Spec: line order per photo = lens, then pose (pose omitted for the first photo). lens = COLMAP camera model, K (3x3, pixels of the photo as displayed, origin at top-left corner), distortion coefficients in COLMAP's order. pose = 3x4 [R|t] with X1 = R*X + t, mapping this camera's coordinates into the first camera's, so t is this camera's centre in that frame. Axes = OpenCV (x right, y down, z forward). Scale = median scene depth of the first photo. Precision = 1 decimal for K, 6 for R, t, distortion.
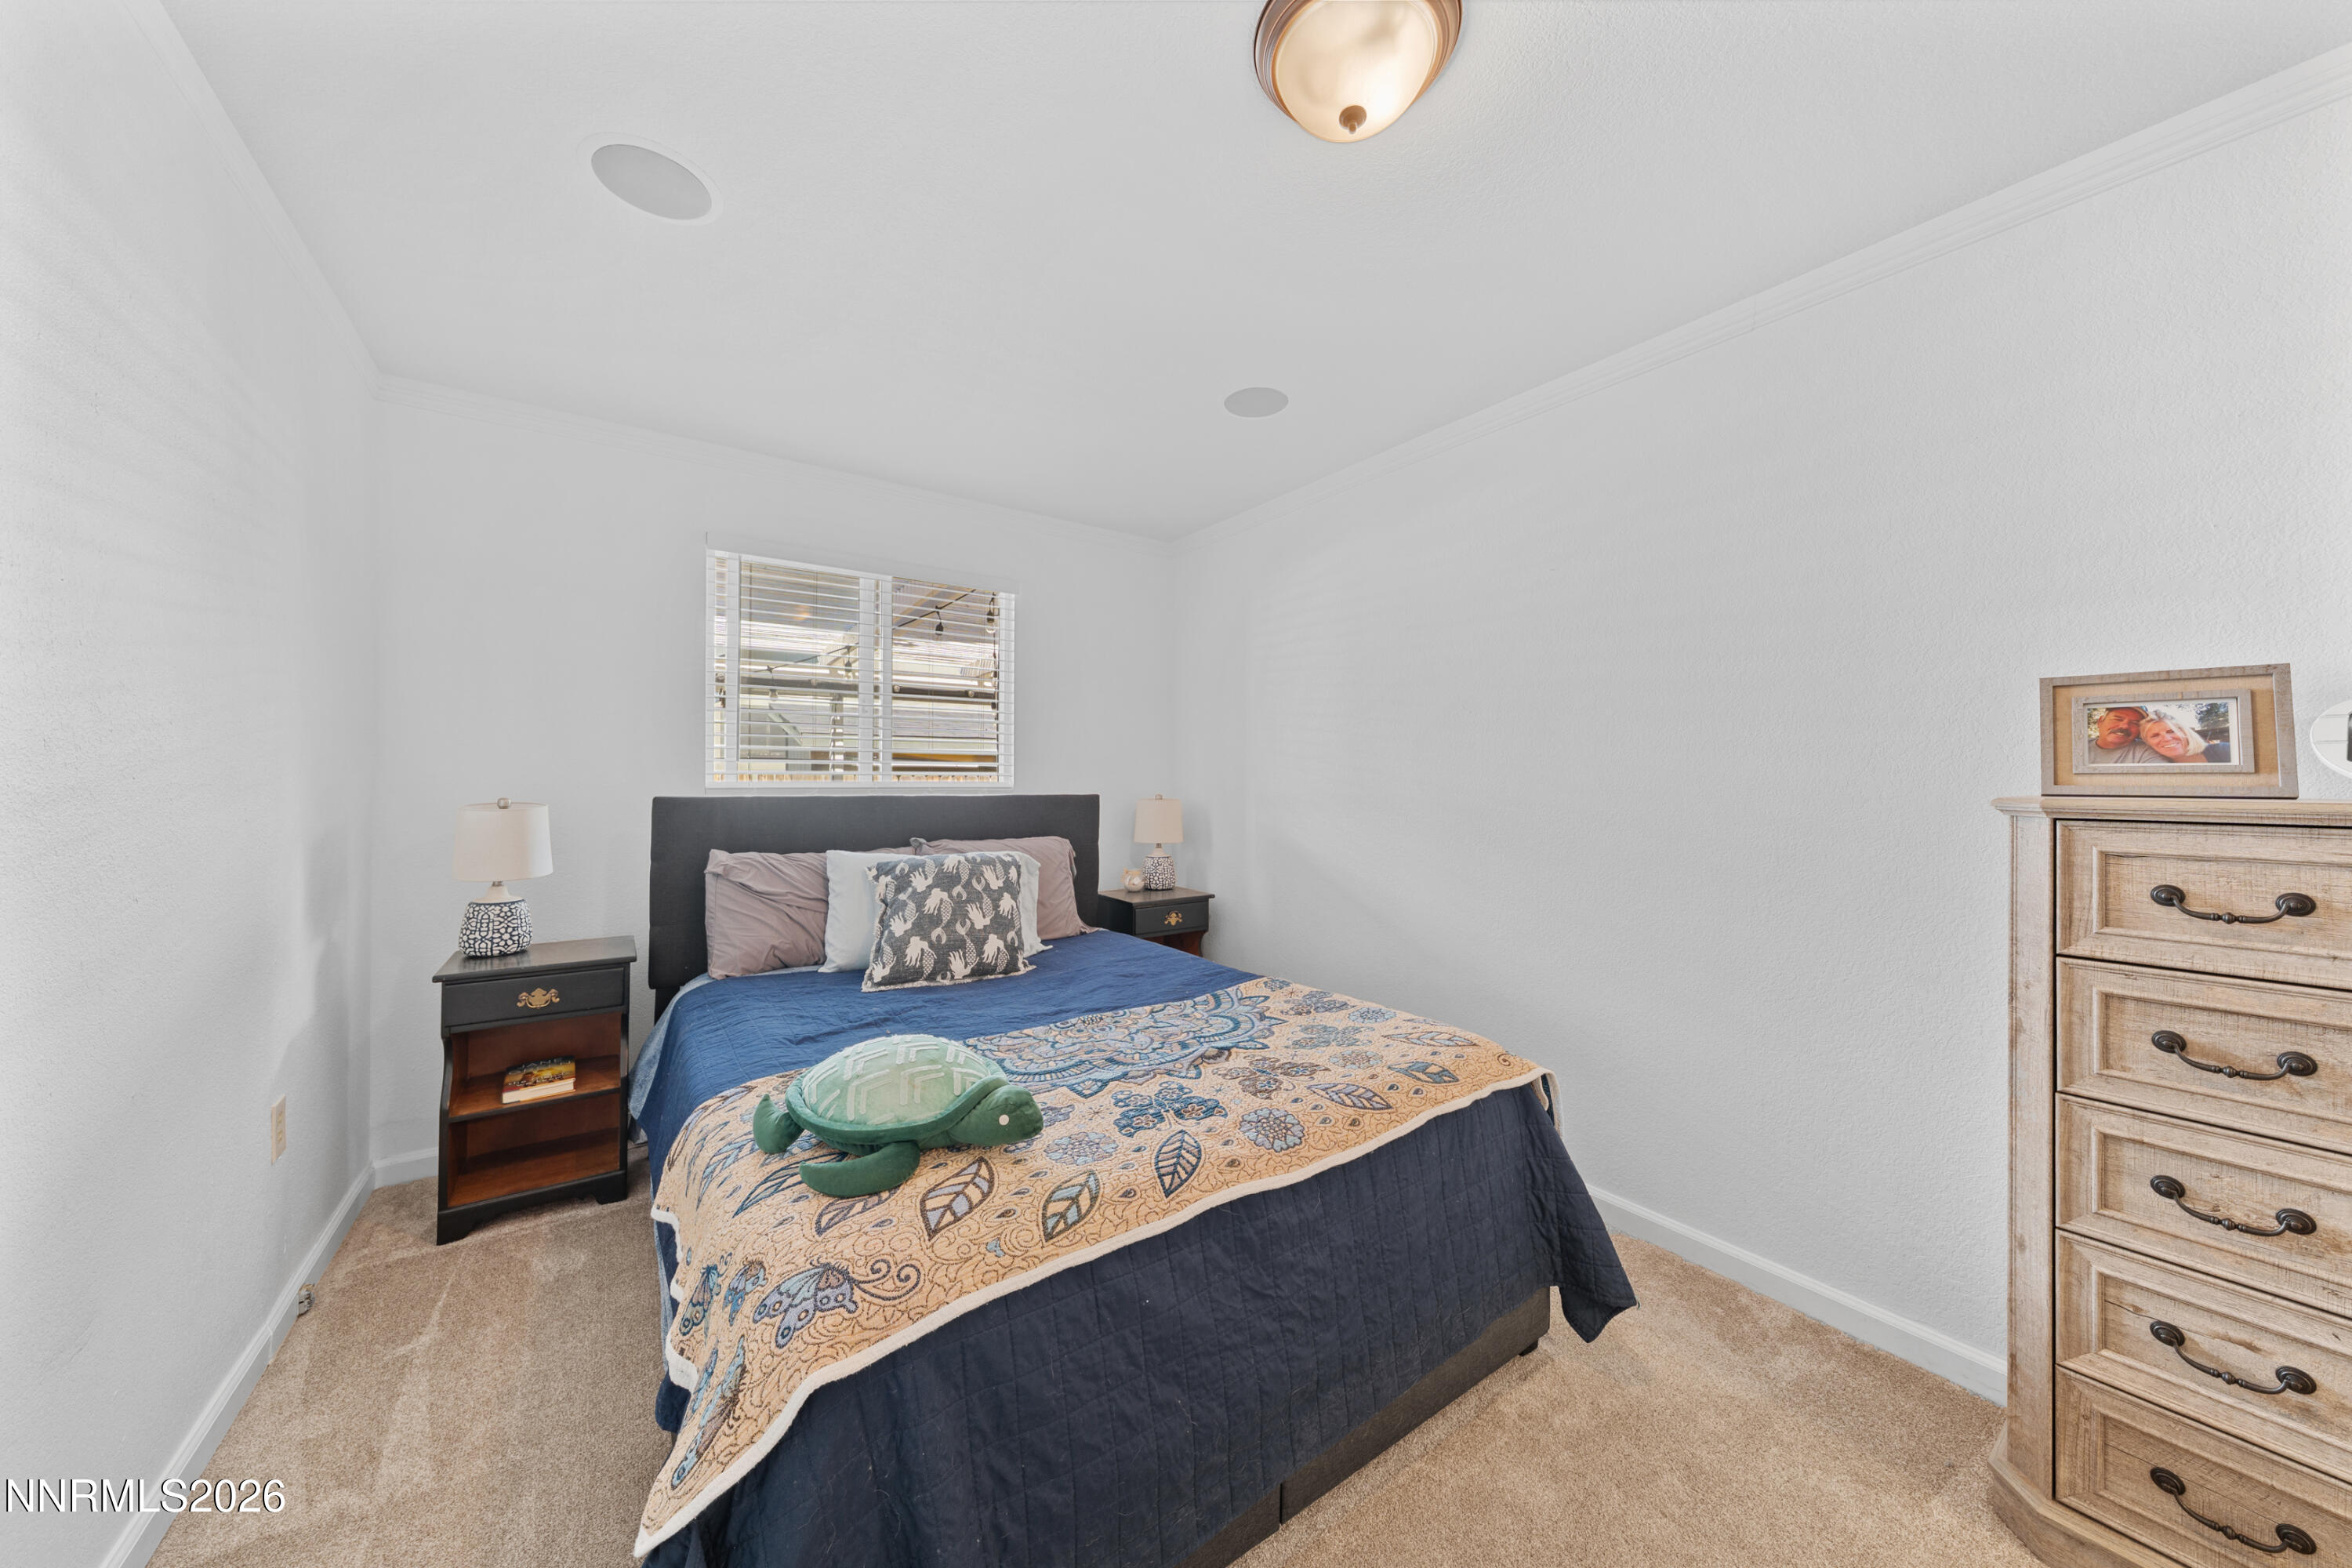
lens RADIAL K [[794.6, 0, 1172.0], [0, 794.6, 776.8], [0, 0, 1]] dist [0.000162, 0.000274]
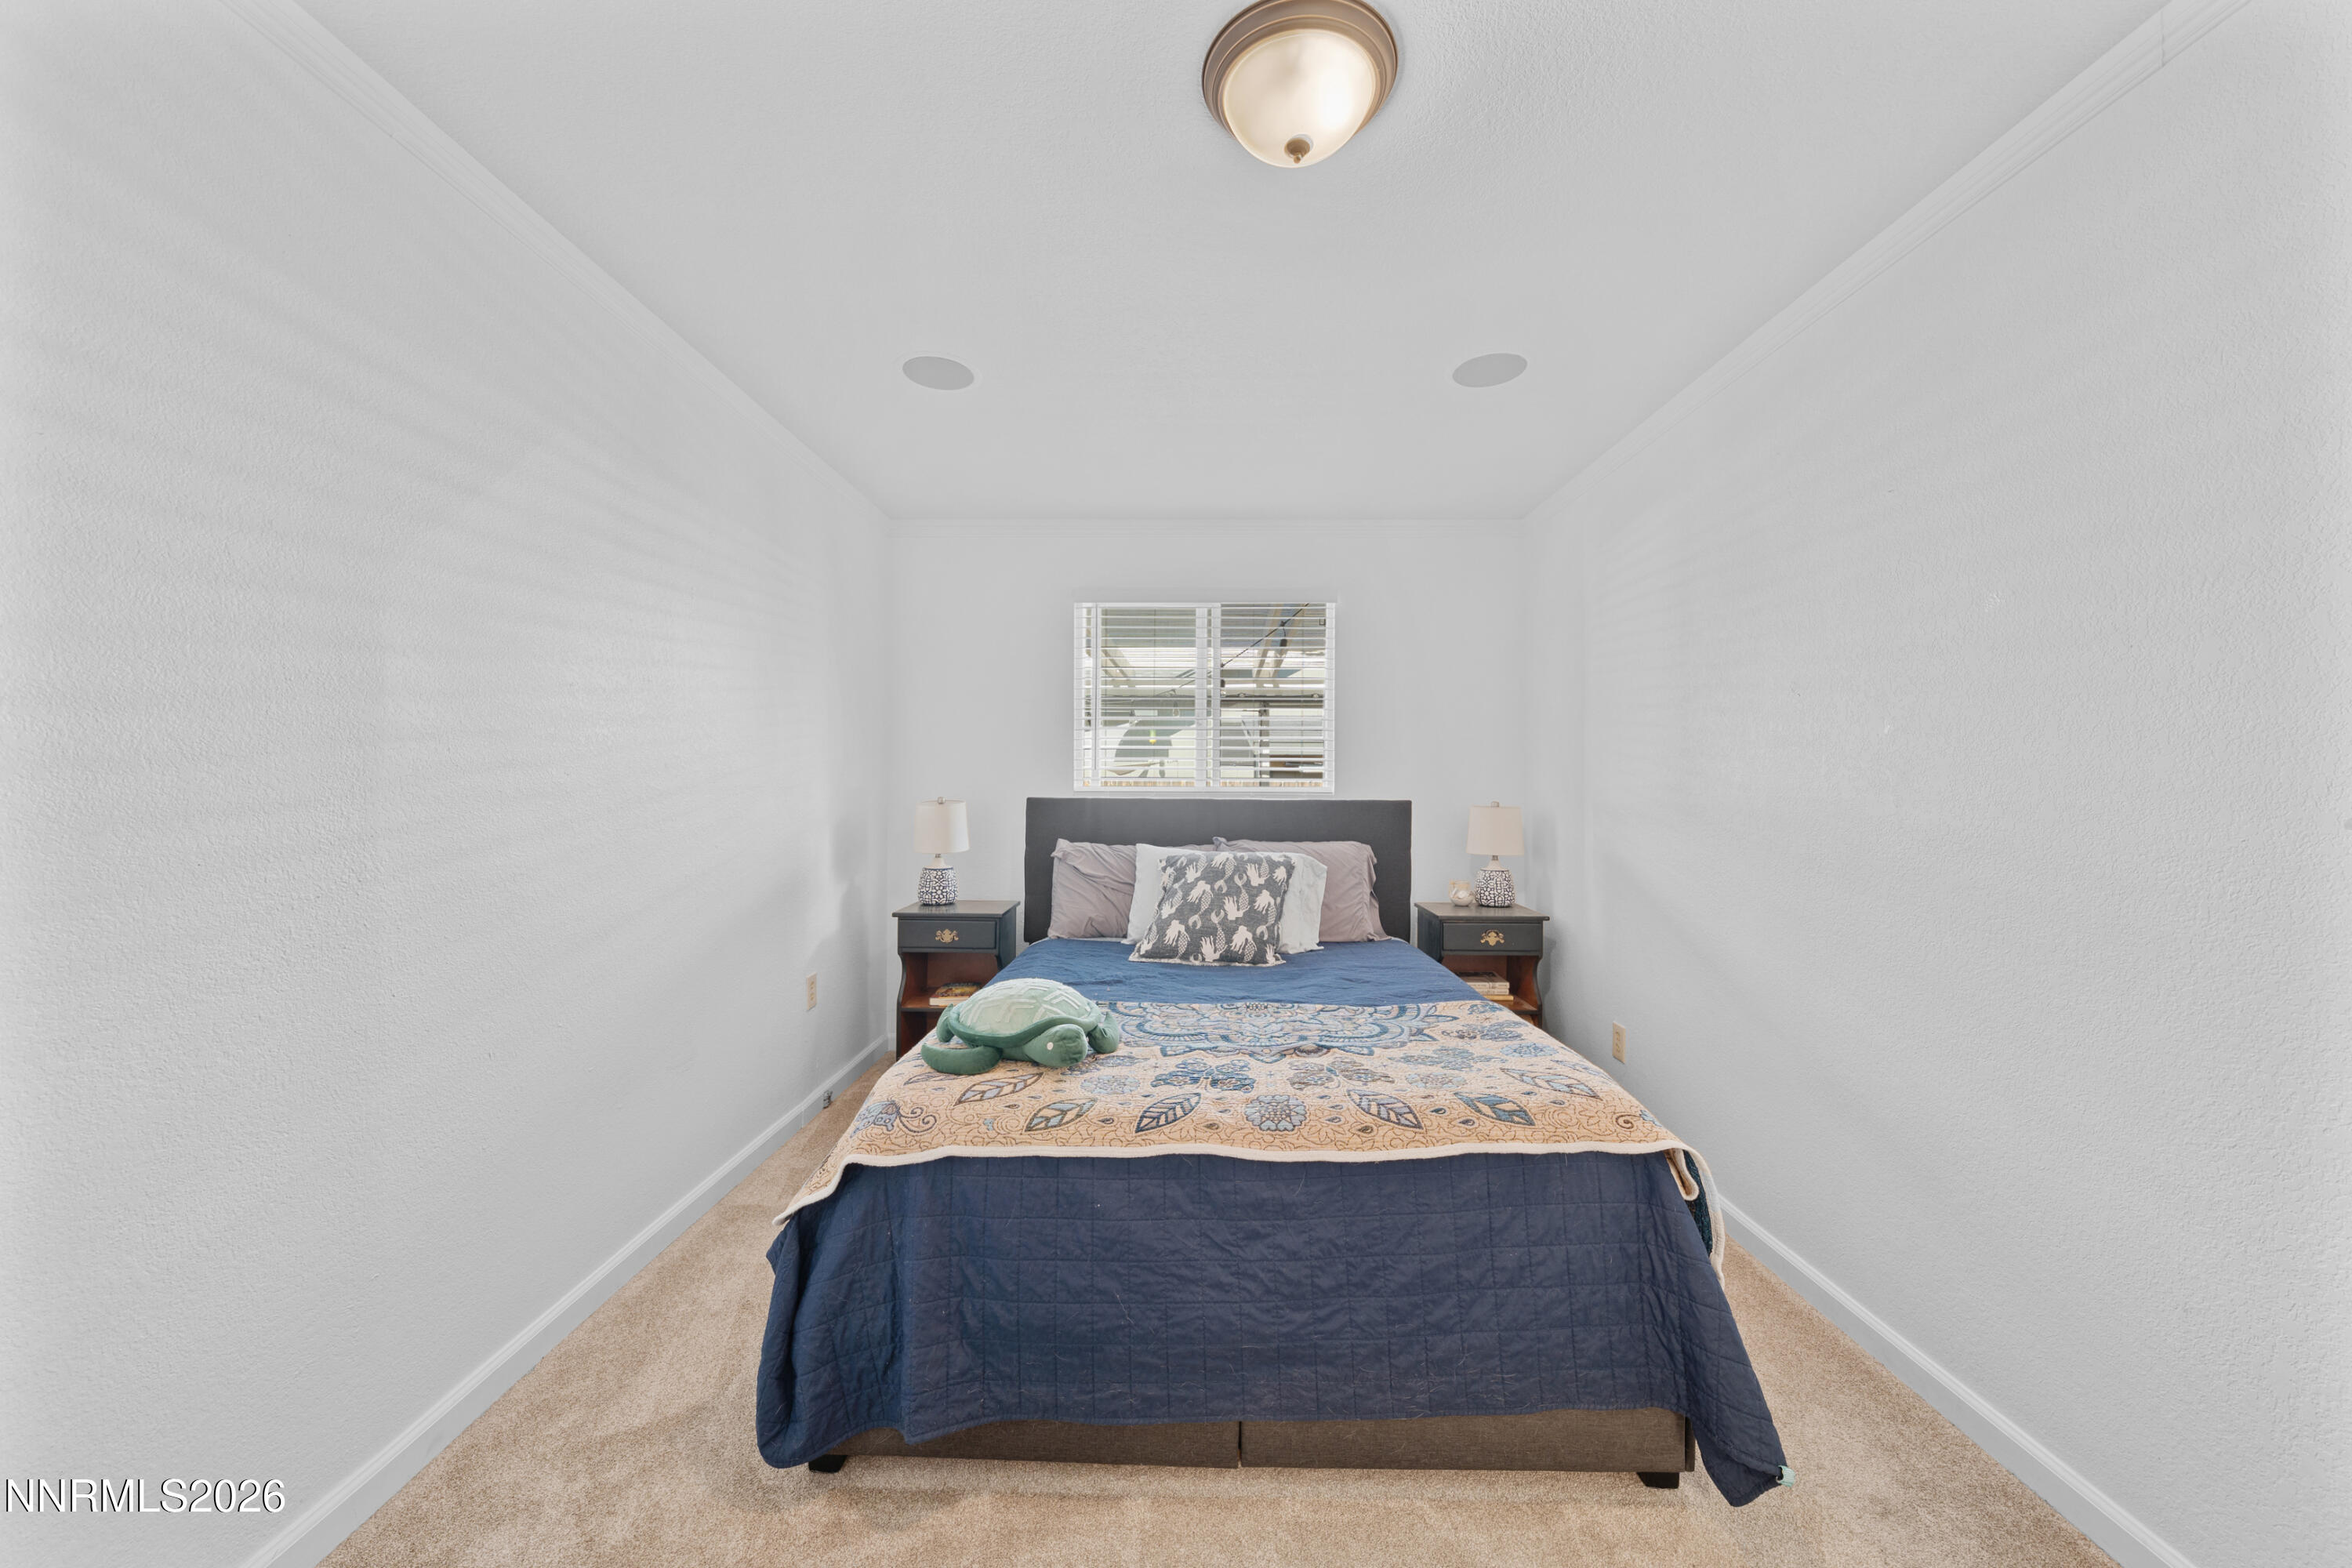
lens RADIAL K [[852.8, 0, 1180.5], [0, 852.8, 774.5], [0, 0, 1]] dist [-0.000340, -0.000102]
pose [[0.808526, -0.005138, -0.588437, 0.428743], [-0.000905, 0.999950, -0.009974, 0.001430], [0.588459, 0.008596, 0.808481, -0.001661]]
